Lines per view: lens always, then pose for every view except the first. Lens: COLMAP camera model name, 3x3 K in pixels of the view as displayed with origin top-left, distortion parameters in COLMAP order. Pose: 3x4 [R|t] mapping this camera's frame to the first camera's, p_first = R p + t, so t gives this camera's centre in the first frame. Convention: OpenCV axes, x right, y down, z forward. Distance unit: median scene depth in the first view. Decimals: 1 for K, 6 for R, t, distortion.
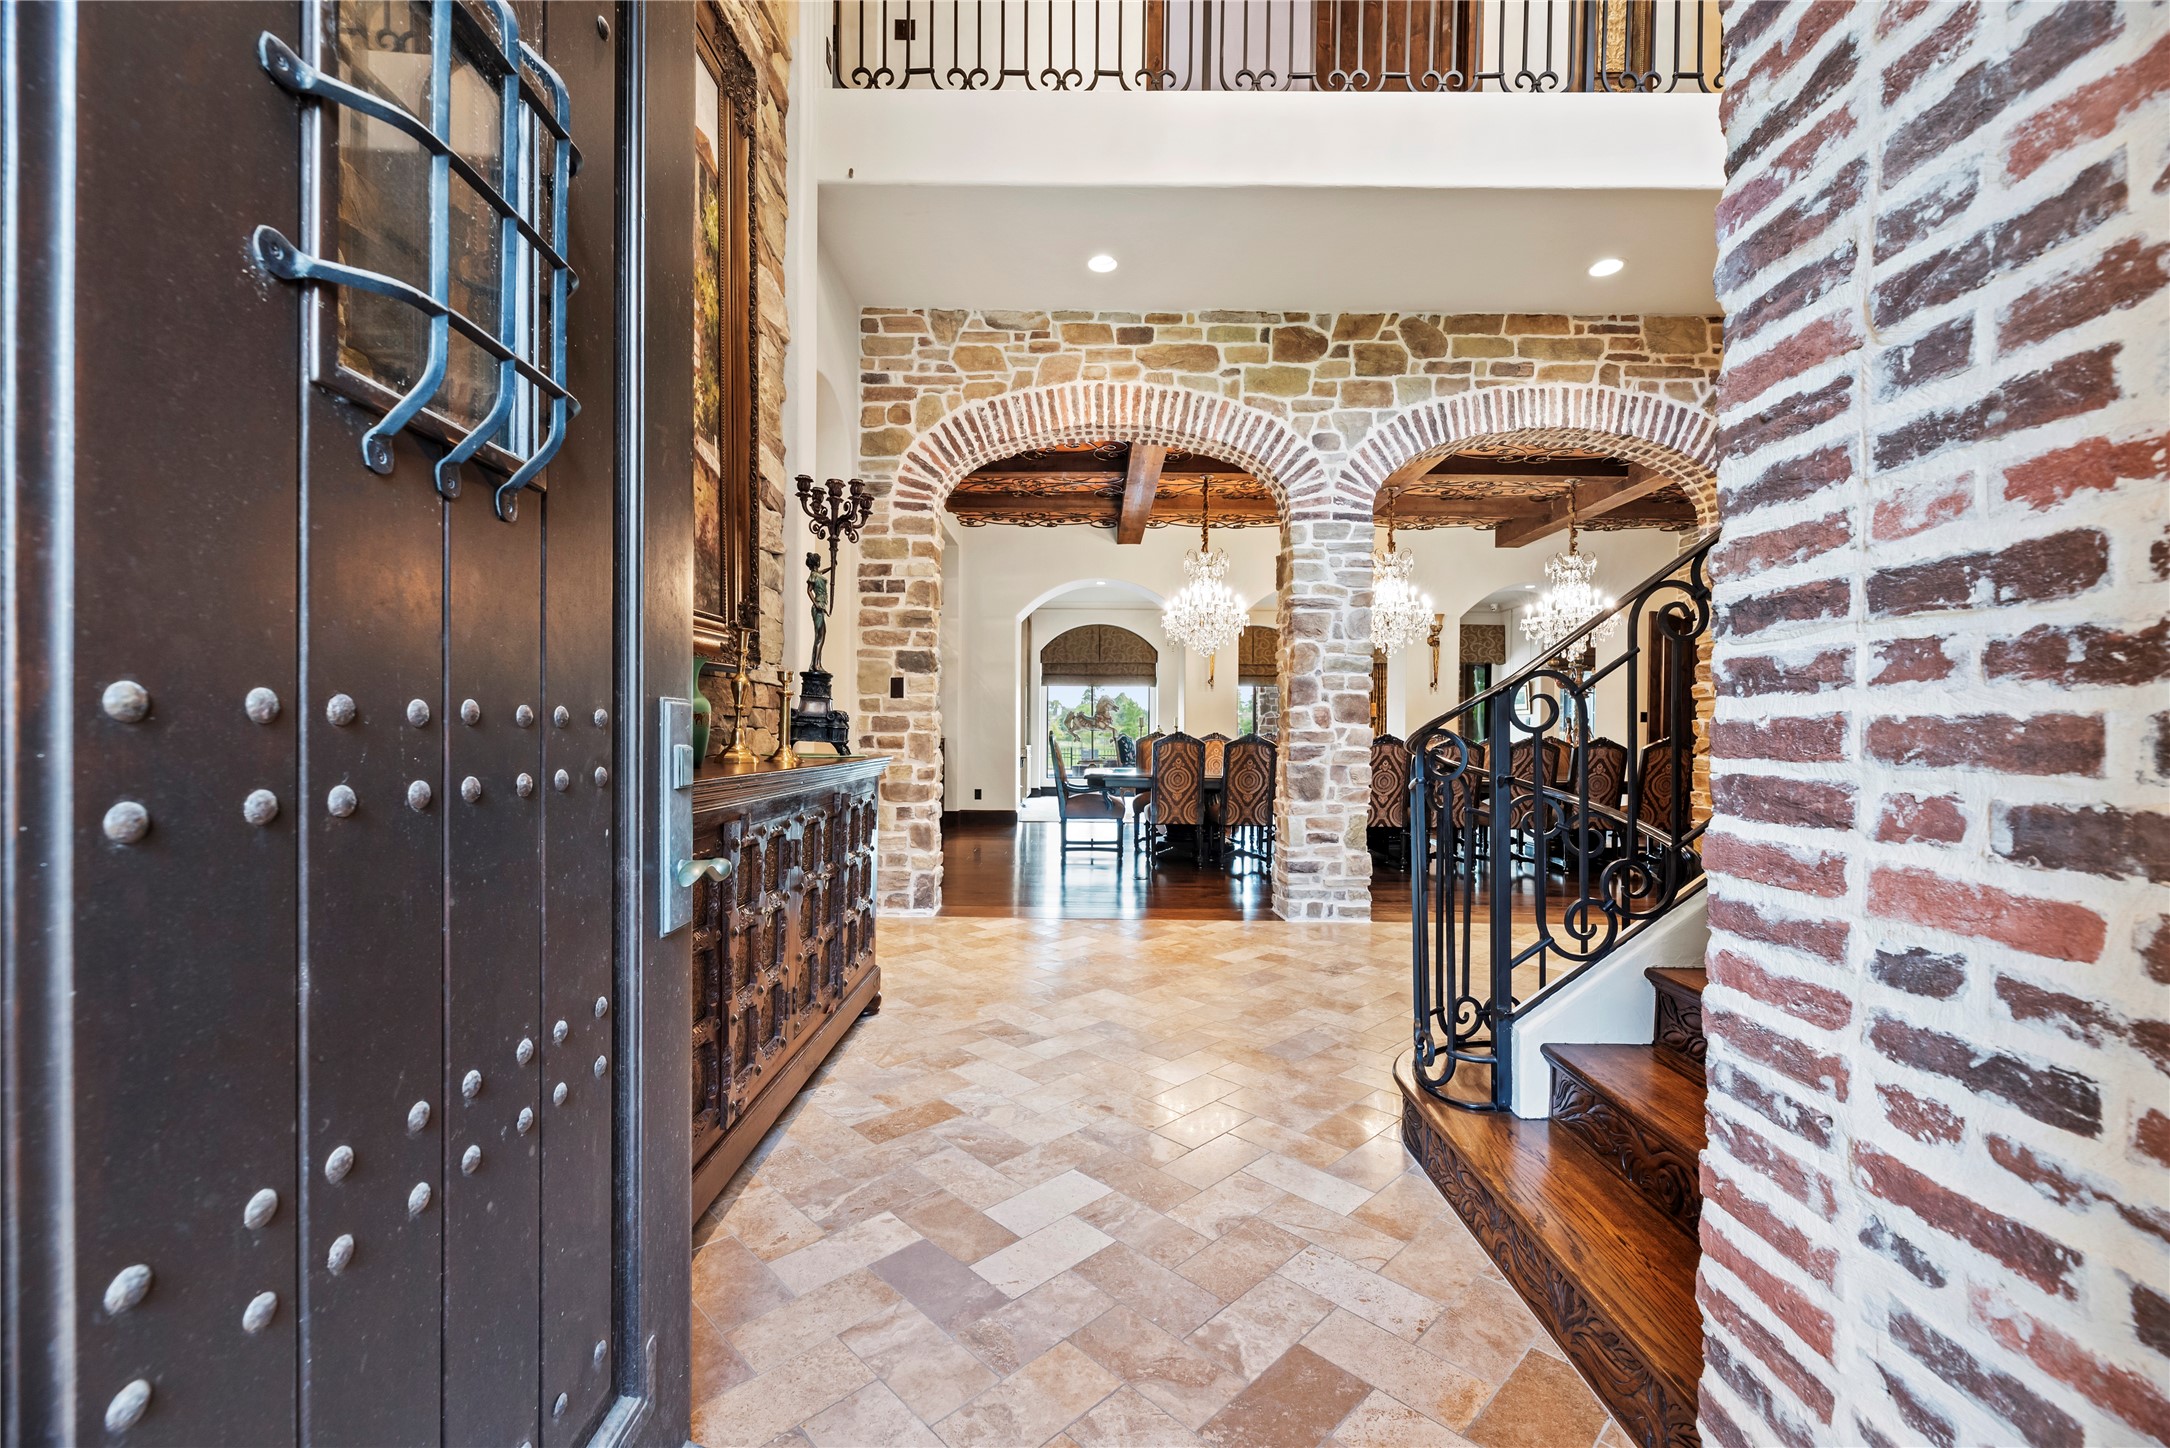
lens RADIAL K [[886.3, 0, 1073.2], [0, 886.3, 733.5], [0, 0, 1]] dist [0.005488, -0.000187]
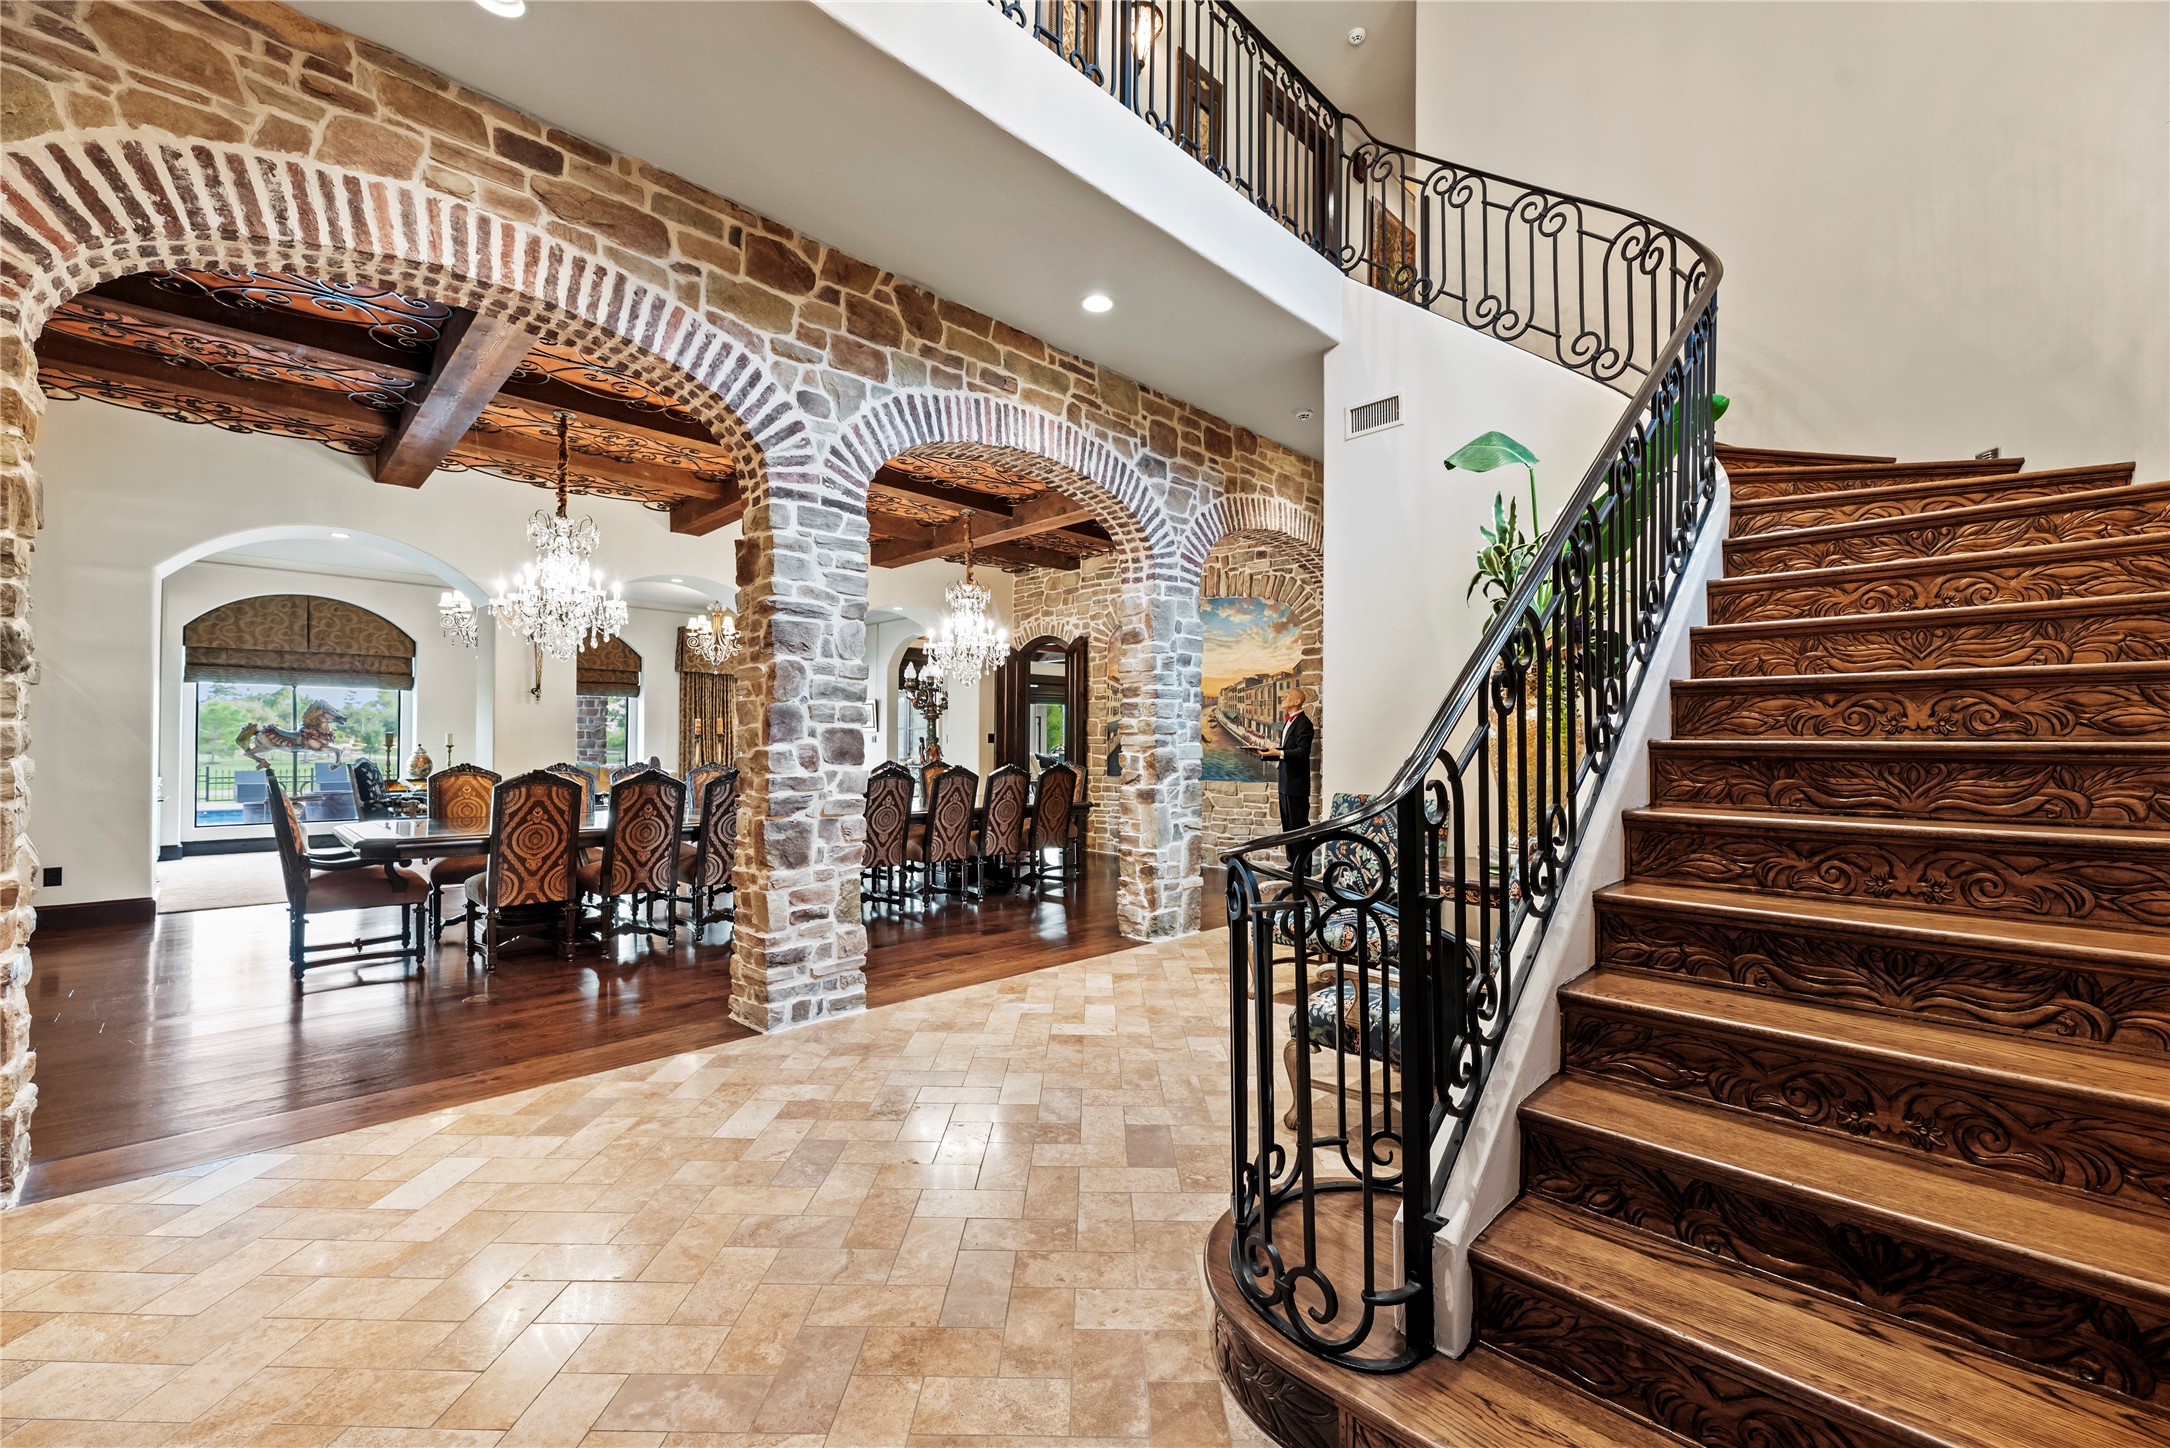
lens RADIAL K [[886.3, 0, 1087.2], [0, 886.3, 729.7], [0, 0, 1]] dist [0.005488, -0.000187]
pose [[0.704180, 0.006884, 0.709988, -0.096742], [0.001760, 0.999933, -0.011441, -0.033497], [-0.710019, 0.009306, 0.704121, 0.283218]]
